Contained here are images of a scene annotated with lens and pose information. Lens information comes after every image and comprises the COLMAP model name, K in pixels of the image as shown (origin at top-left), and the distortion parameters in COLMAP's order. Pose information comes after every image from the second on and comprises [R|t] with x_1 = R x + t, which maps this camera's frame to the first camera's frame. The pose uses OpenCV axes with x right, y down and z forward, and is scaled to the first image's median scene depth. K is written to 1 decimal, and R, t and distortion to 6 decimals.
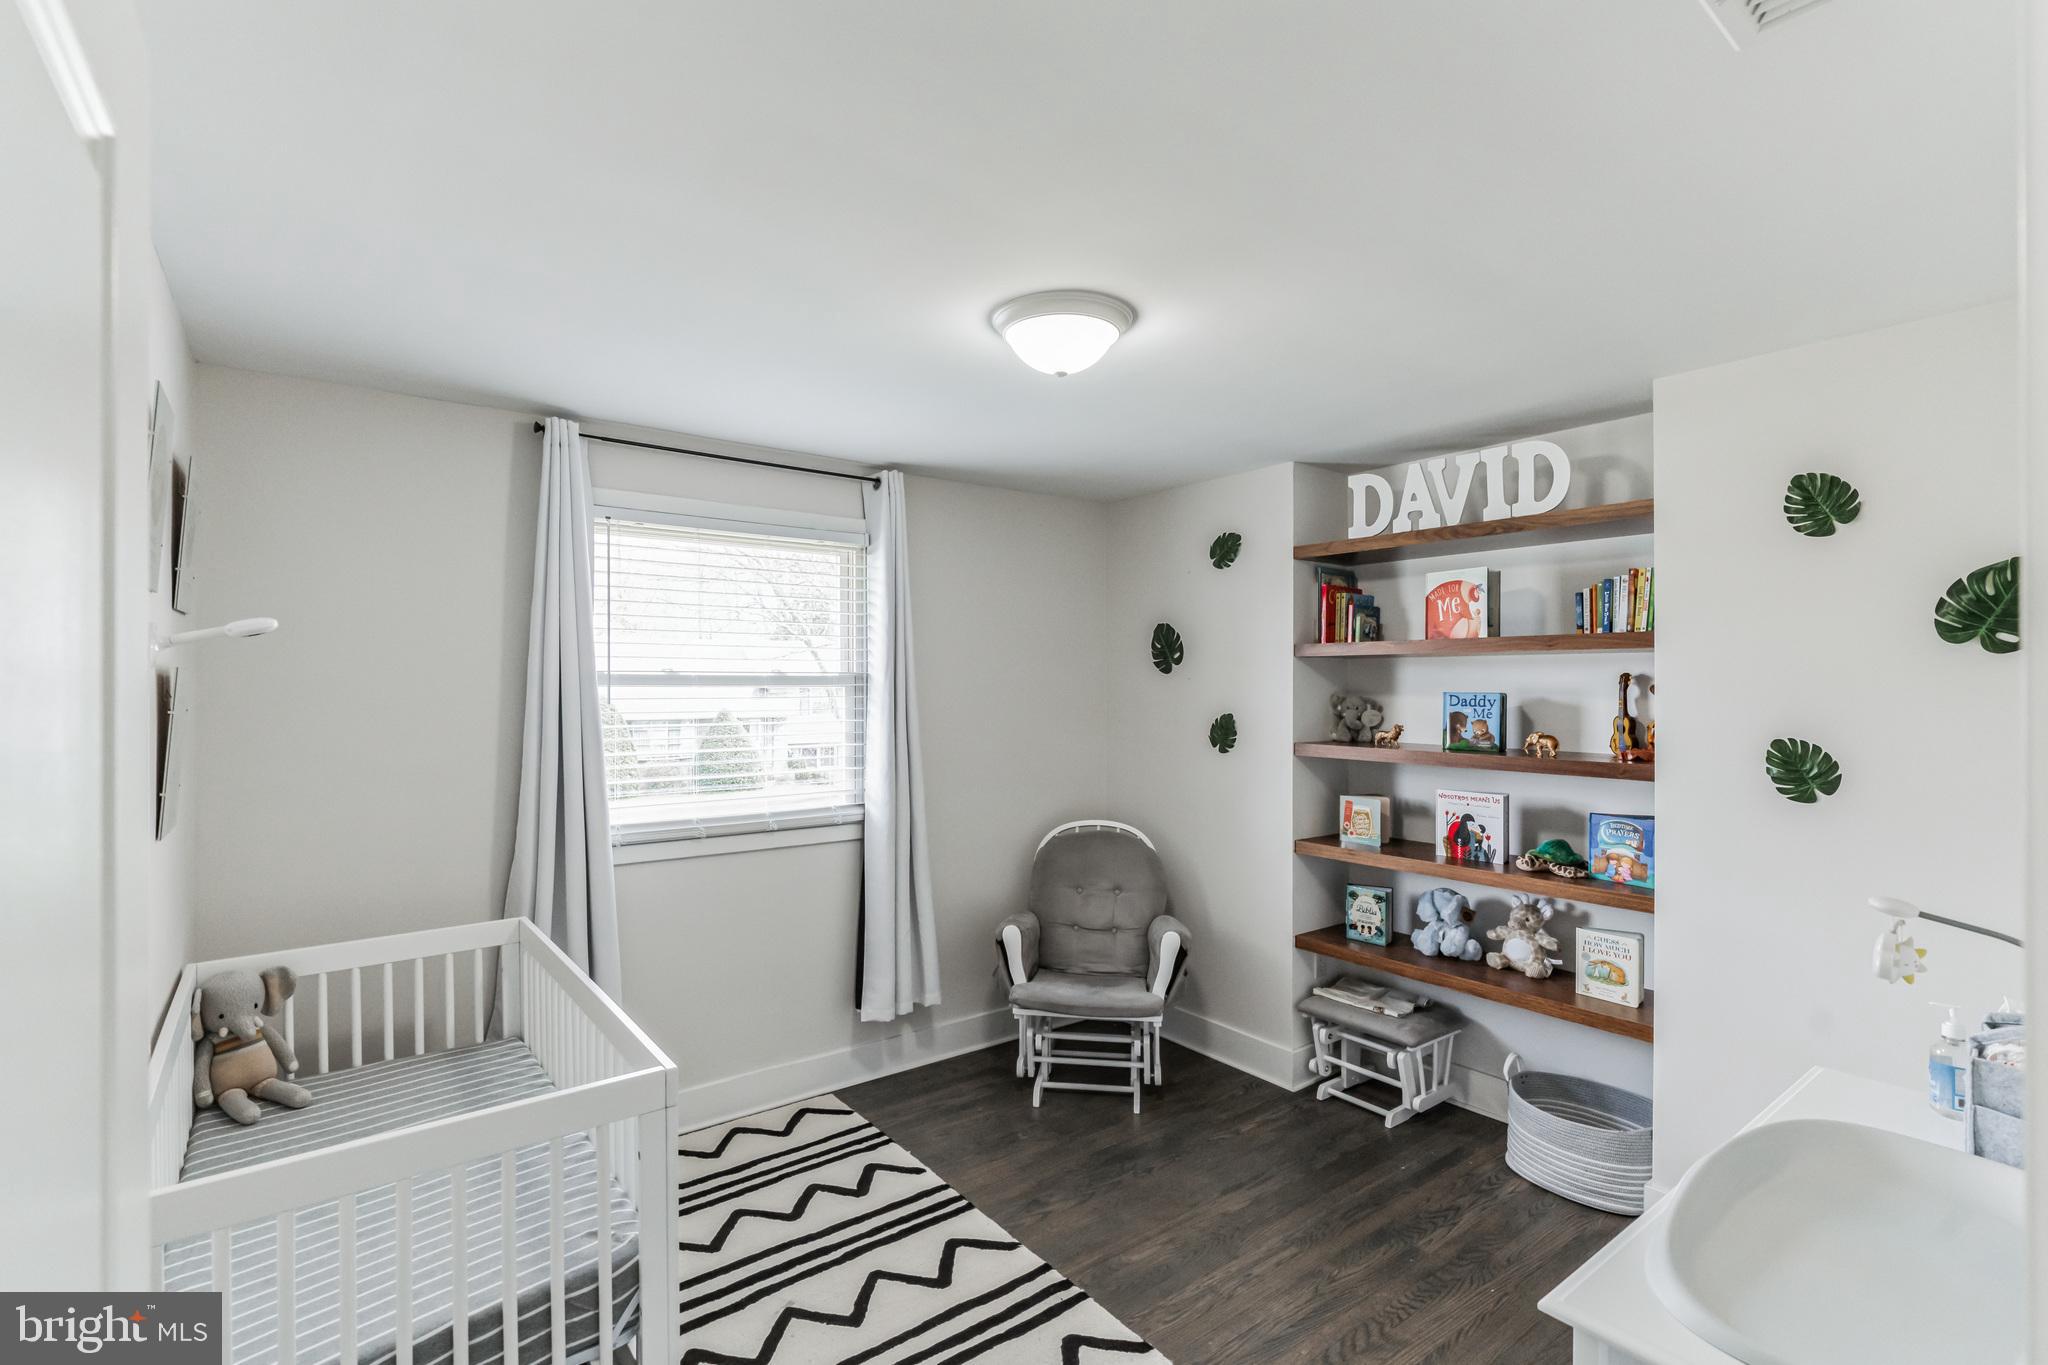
lens RADIAL K [[940.3, 0, 1024.0], [0, 940.3, 682.5], [0, 0, 1]] dist [-0.001057, 0.000166]
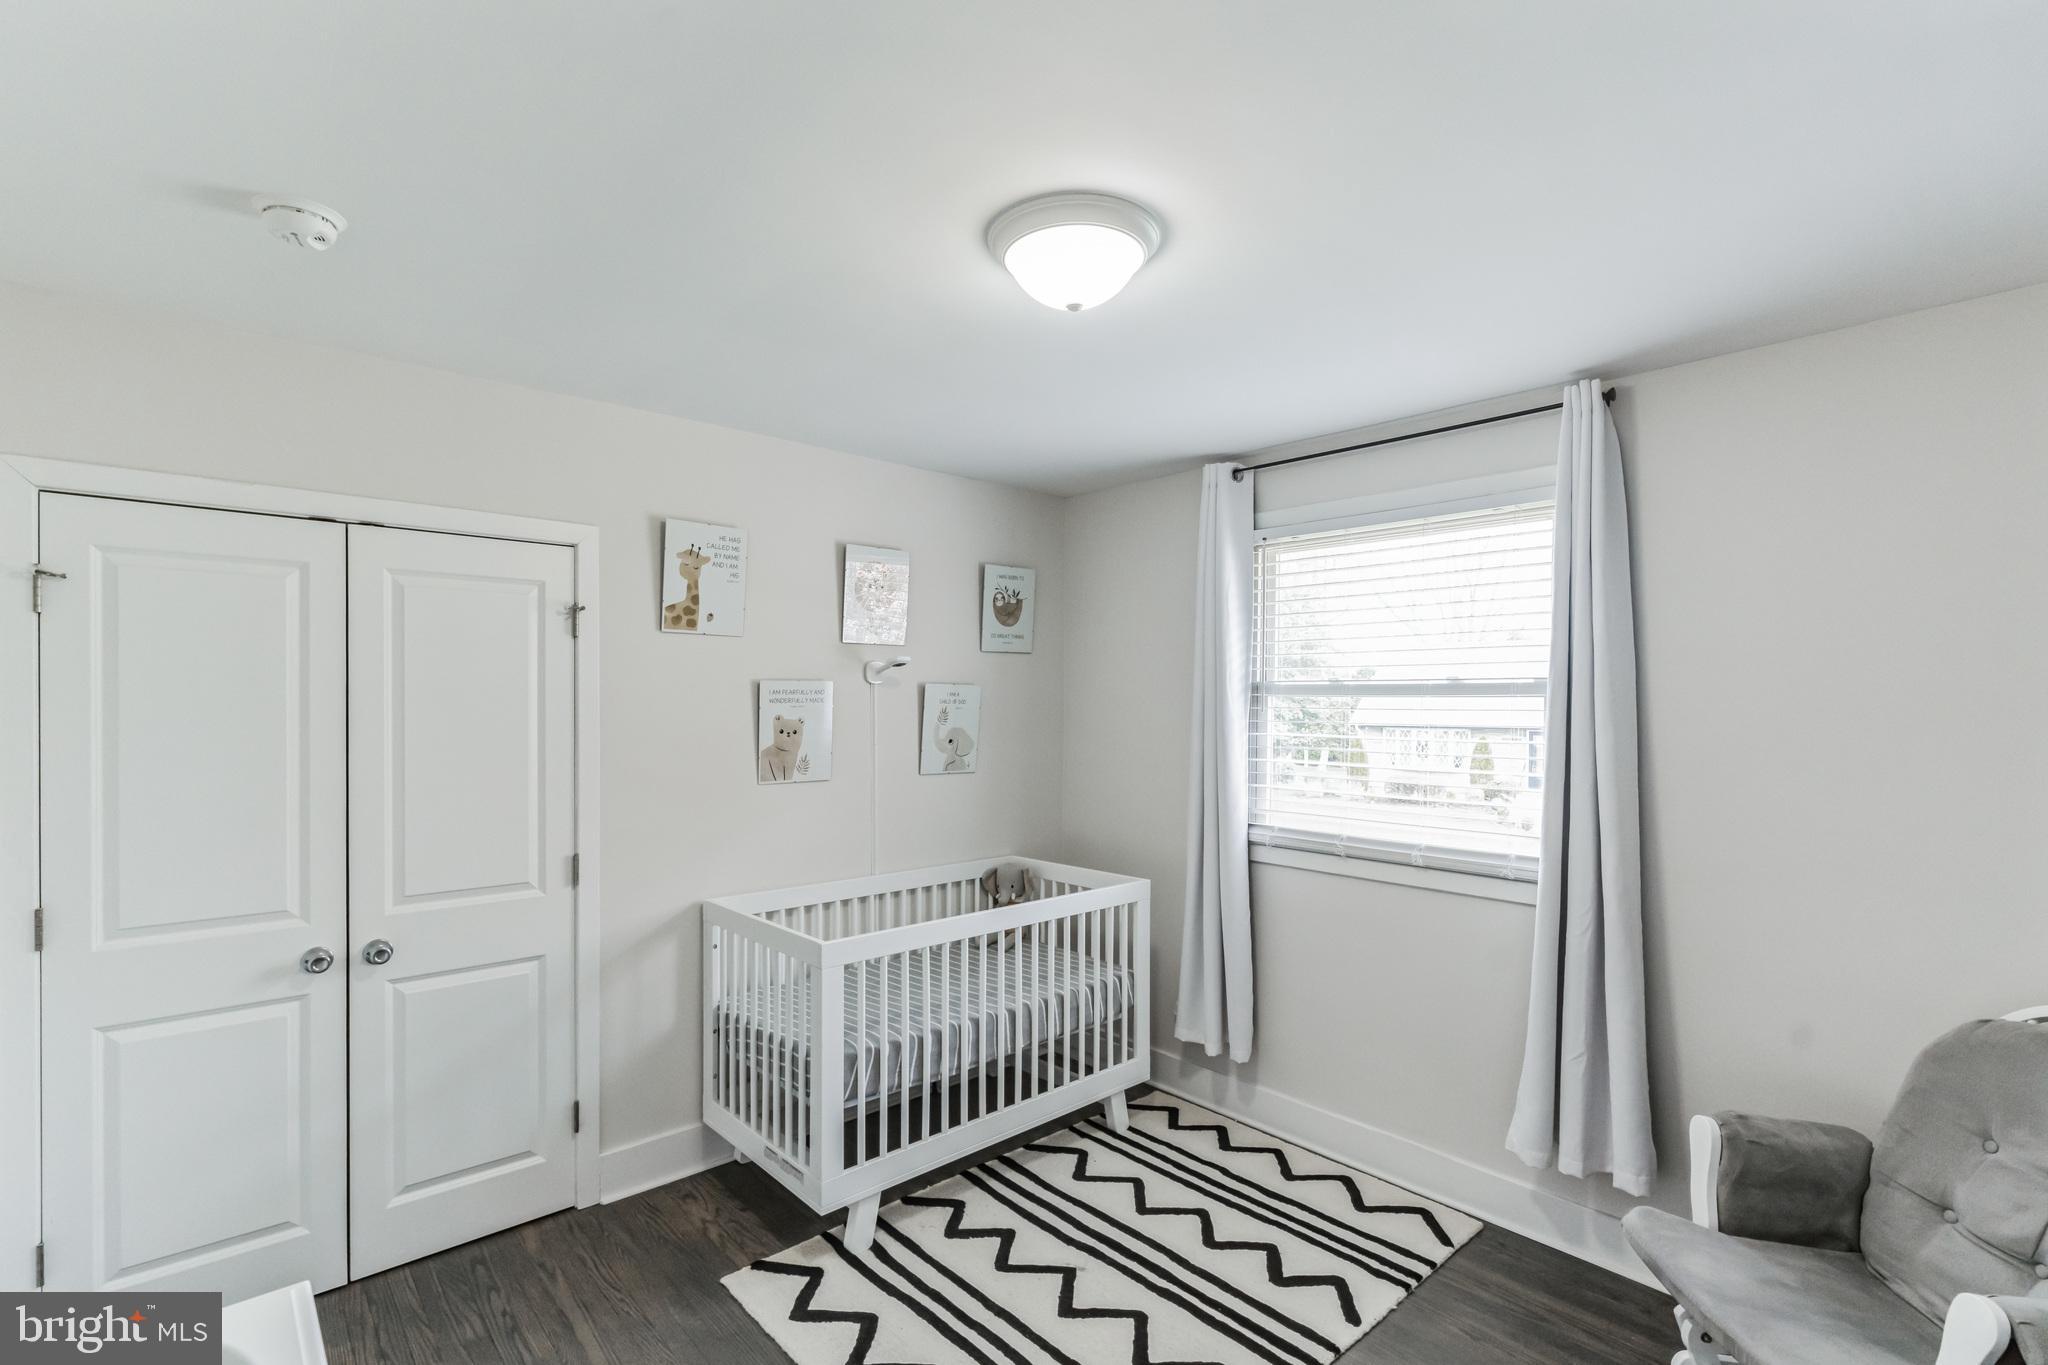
lens RADIAL K [[957.2, 0, 1021.1], [0, 957.2, 695.3], [0, 0, 1]] dist [-0.001297, 0.000118]
pose [[0.067642, 0.002118, -0.997707, 0.616482], [0.001006, 0.999997, 0.002191, 0.001114], [0.997709, -0.001152, 0.067640, 0.631395]]
